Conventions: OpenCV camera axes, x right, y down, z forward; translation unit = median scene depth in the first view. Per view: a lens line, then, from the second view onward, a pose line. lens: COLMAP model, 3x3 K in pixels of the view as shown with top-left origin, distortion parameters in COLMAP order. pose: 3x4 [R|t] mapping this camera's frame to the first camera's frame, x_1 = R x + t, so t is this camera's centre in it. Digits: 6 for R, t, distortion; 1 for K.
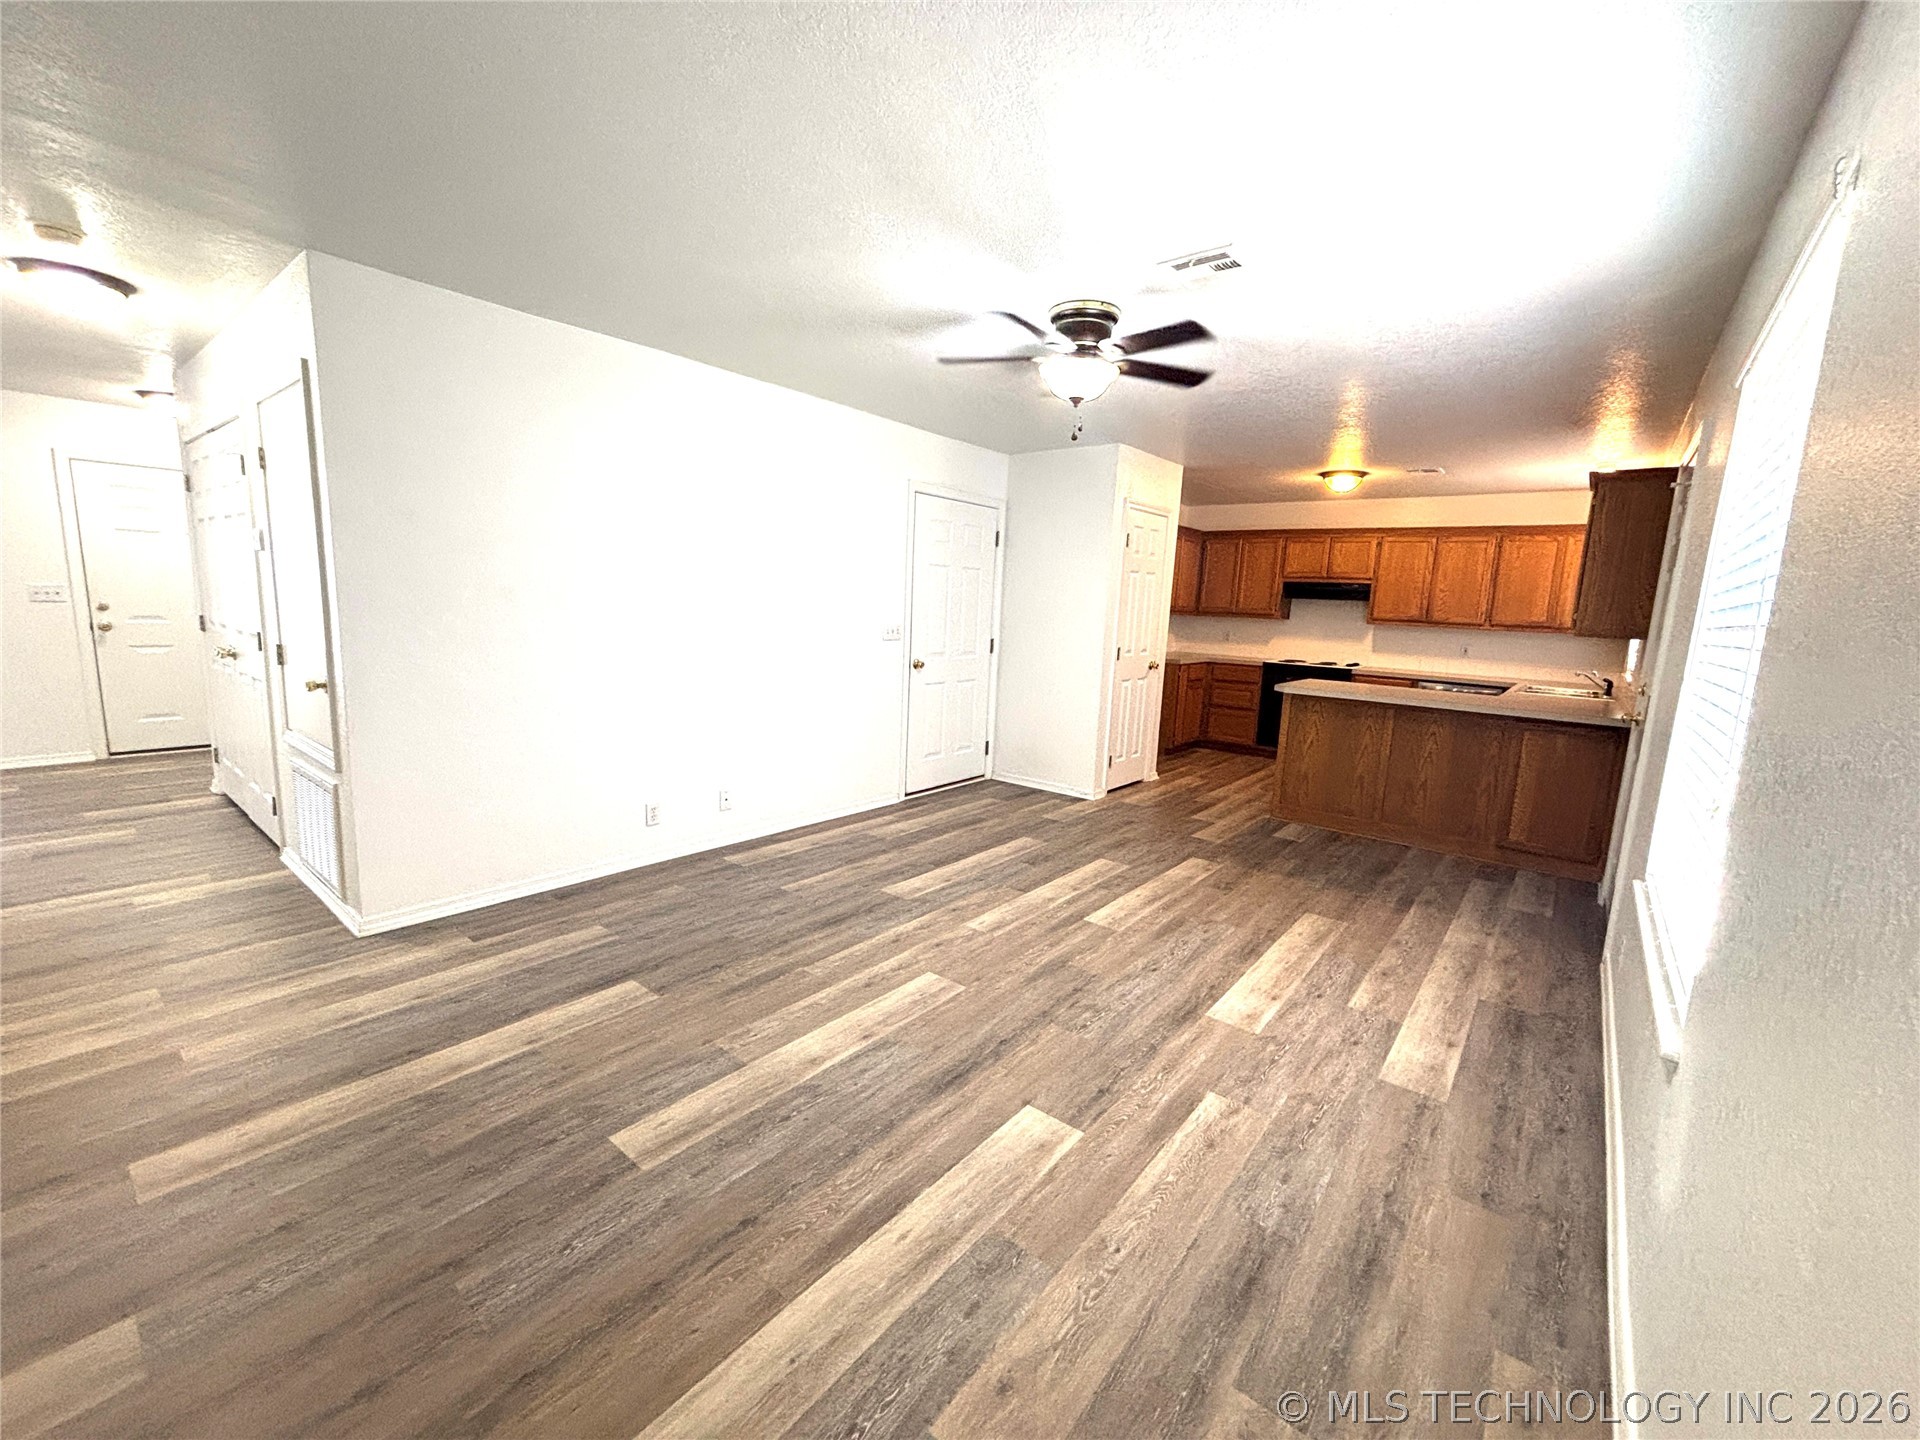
lens RADIAL K [[772.2, 0, 967.7], [0, 772.2, 723.7], [0, 0, 1]] dist [0.000729, 0.000536]
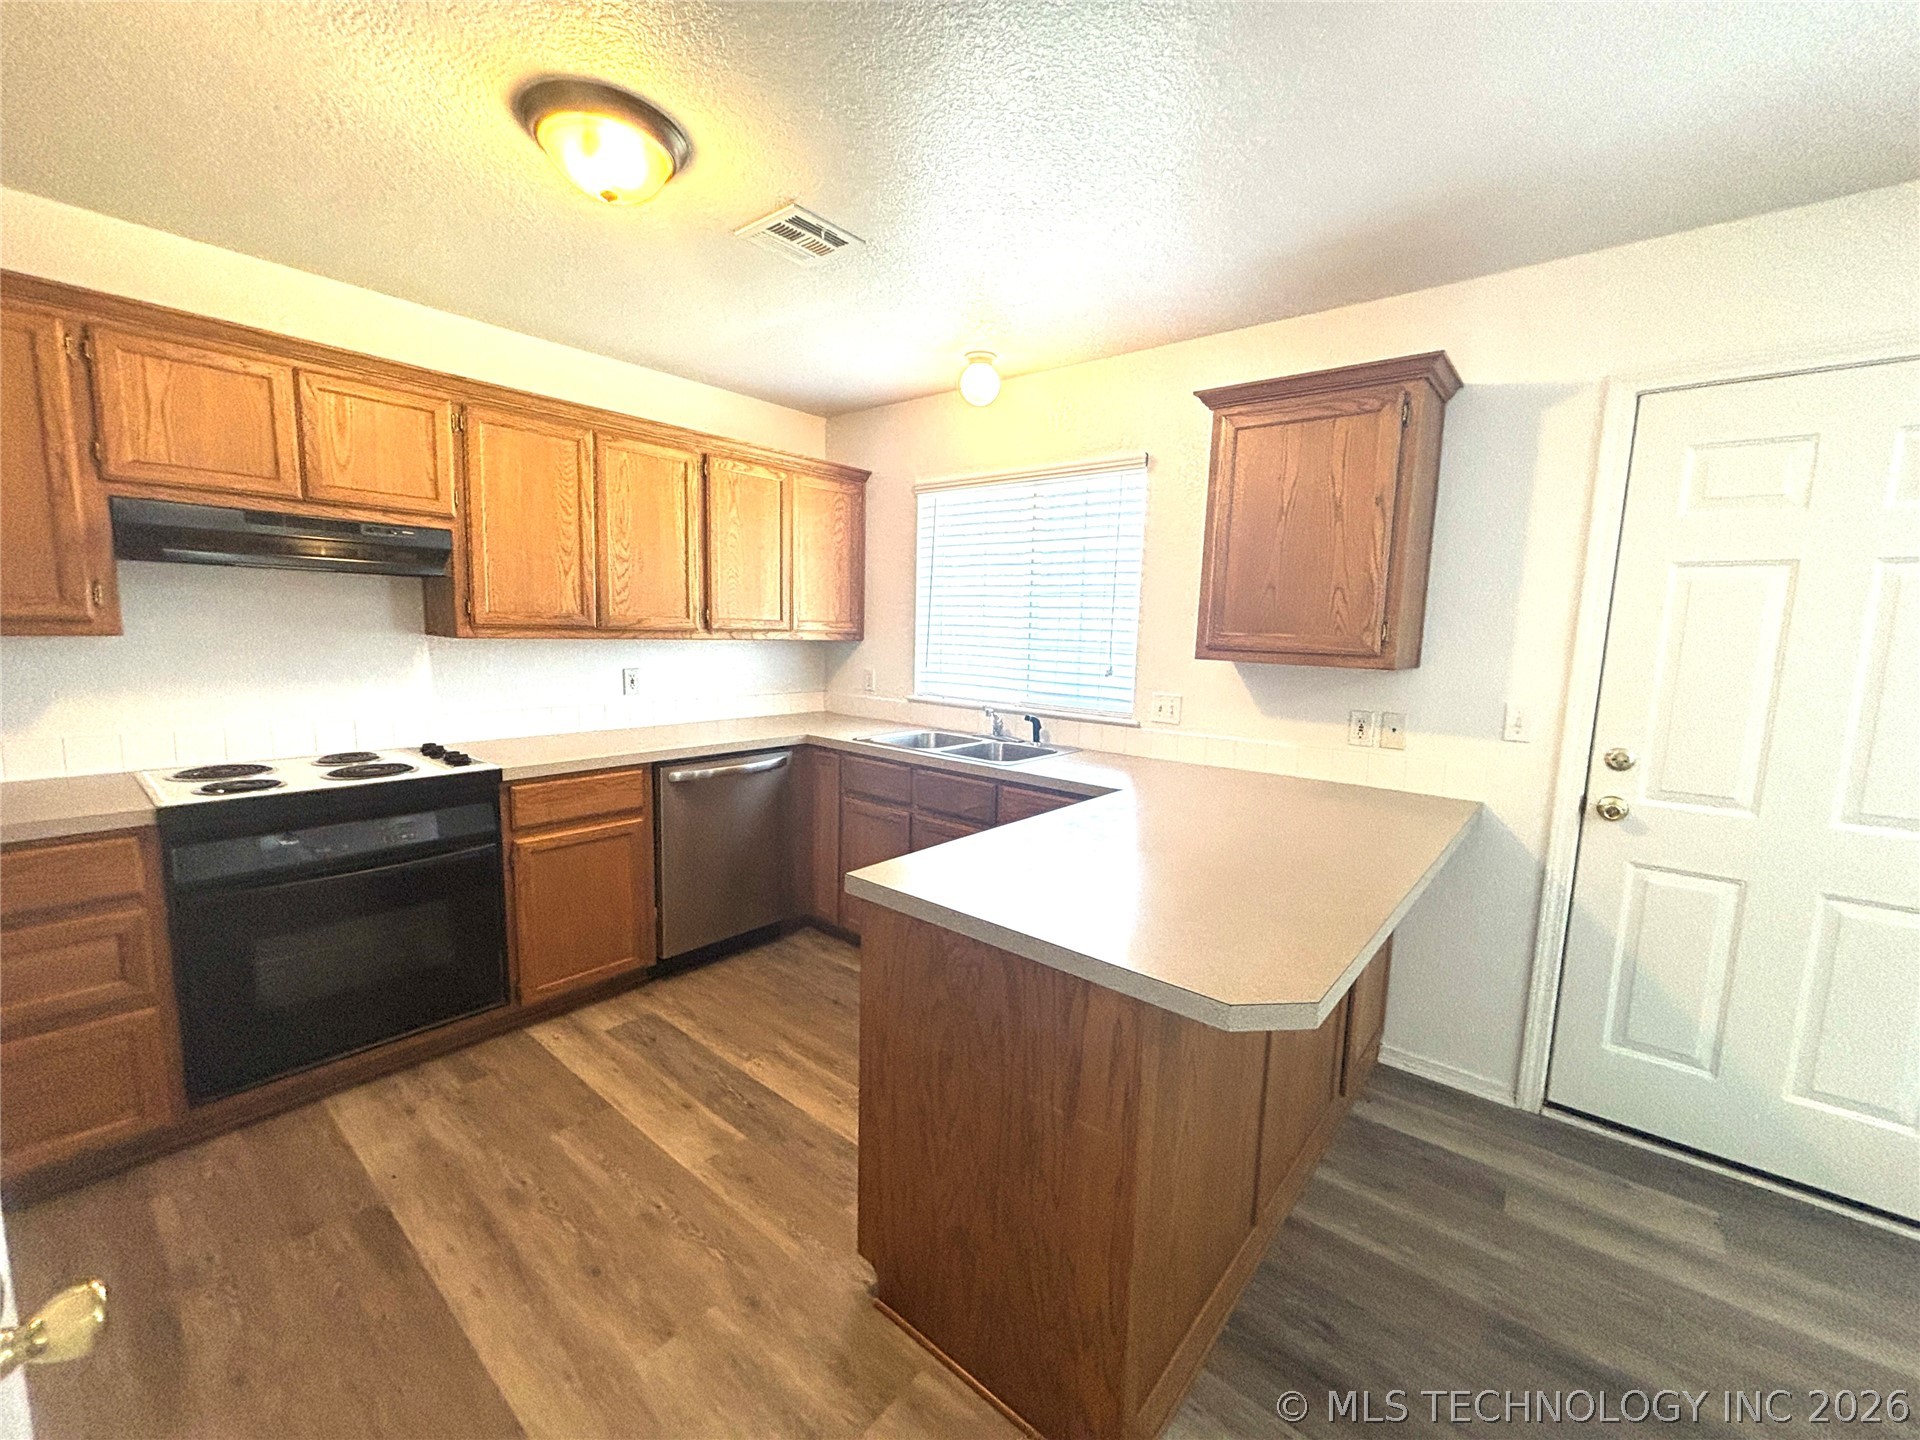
lens RADIAL K [[772.2, 0, 962.2], [0, 772.2, 723.9], [0, 0, 1]] dist [0.000729, 0.000536]
pose [[0.018933, -0.176849, 0.984056, 0.185864], [0.130776, 0.976215, 0.172924, -0.155026], [-0.991231, 0.125417, 0.041611, 0.952659]]
